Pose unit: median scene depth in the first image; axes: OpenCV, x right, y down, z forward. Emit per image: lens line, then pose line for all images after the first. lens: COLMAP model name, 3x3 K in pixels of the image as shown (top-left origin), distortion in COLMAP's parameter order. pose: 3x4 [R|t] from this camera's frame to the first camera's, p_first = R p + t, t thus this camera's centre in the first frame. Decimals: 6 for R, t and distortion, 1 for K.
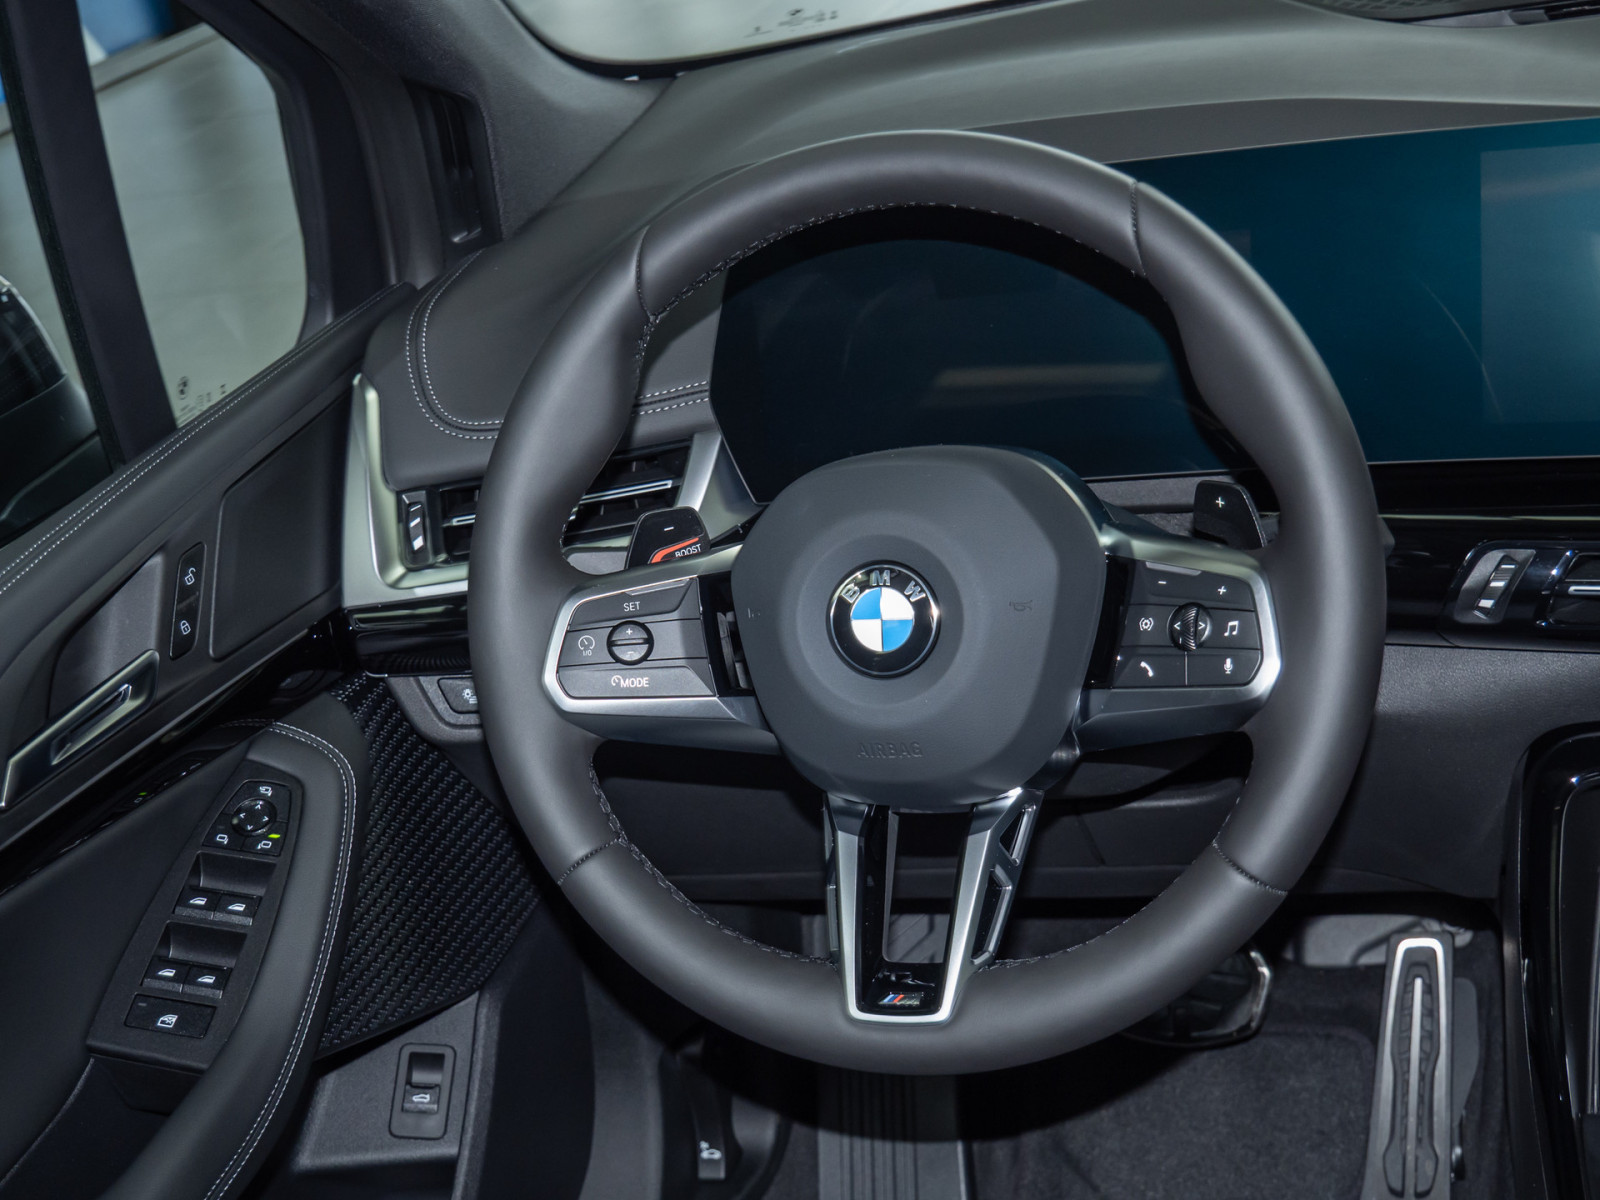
lens RADIAL K [[2303.8, 0, 800.0], [0, 2303.8, 600.0], [0, 0, 1]] dist [-0.018419, 0.015535]
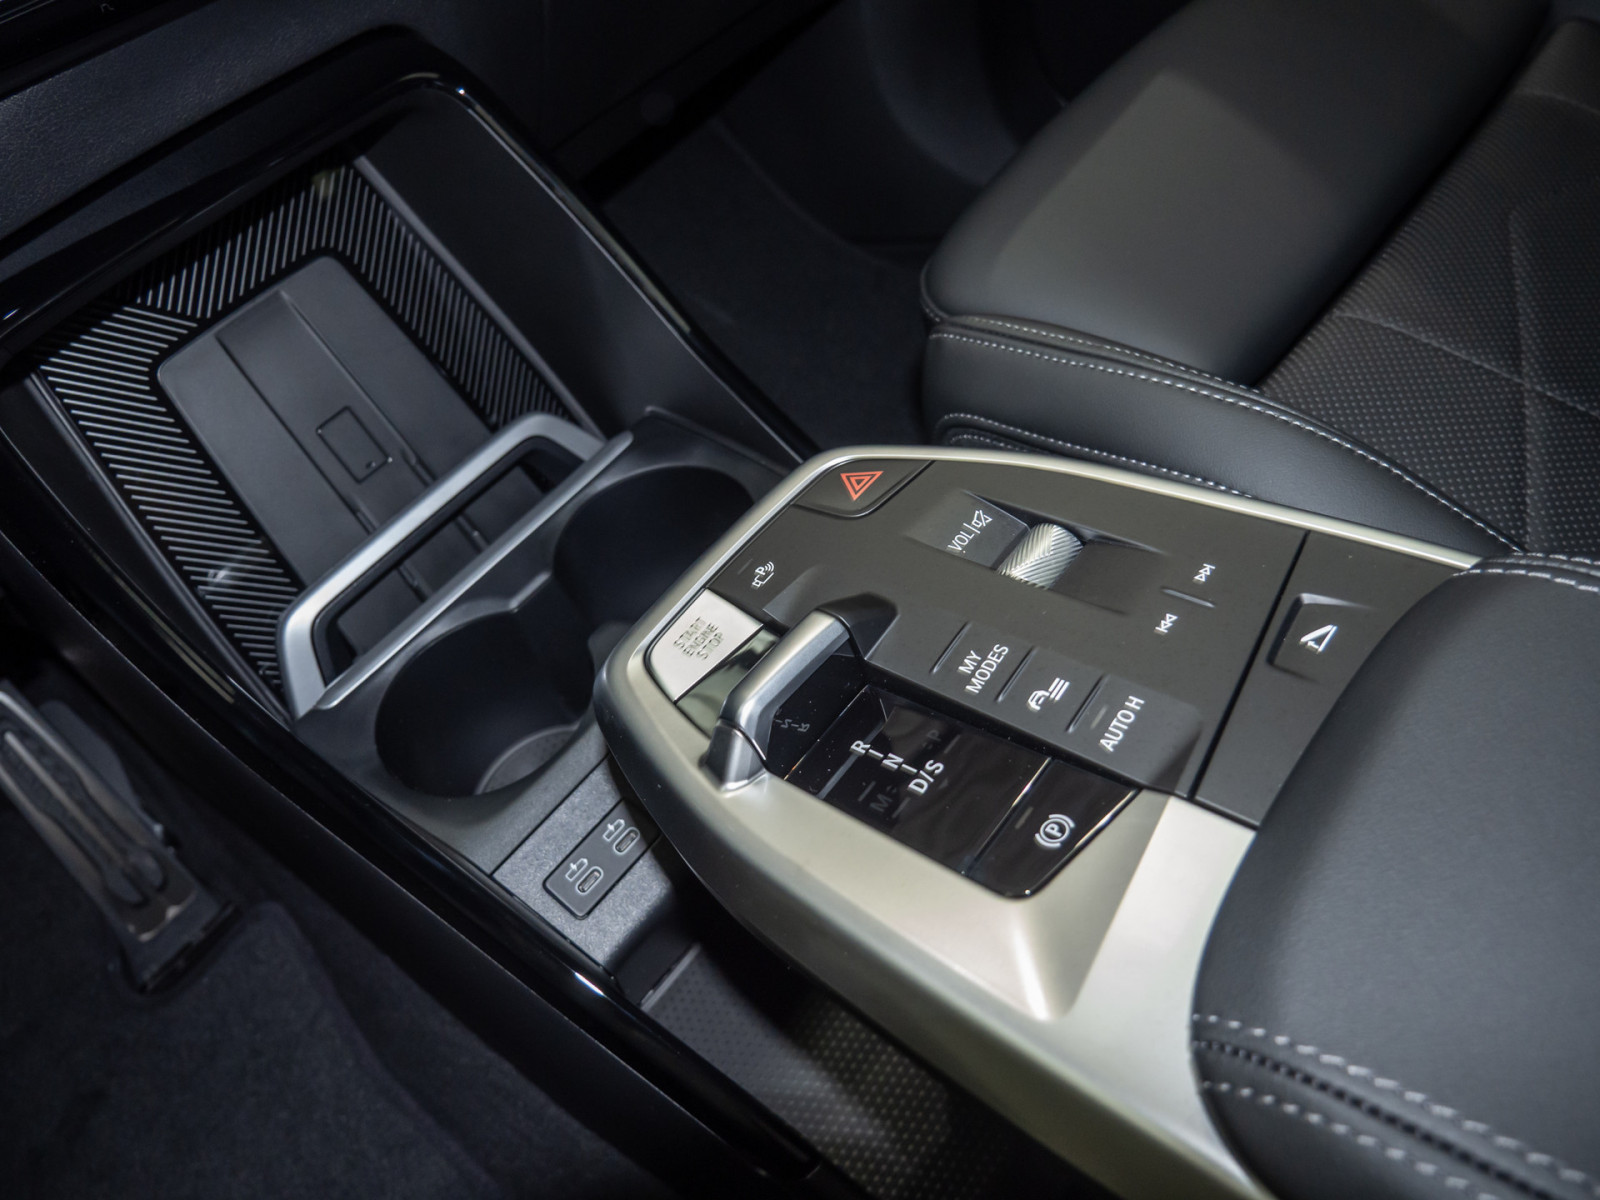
lens RADIAL K [[1157.7, 0, 800.0], [0, 1157.7, 600.0], [0, 0, 1]] dist [-0.042327, 0.005502]
pose [[0.428779, -0.607964, 0.668228, 0.185066], [0.459019, 0.783694, 0.418480, 0.107393], [-0.778107, 0.127293, 0.615099, 0.637697]]
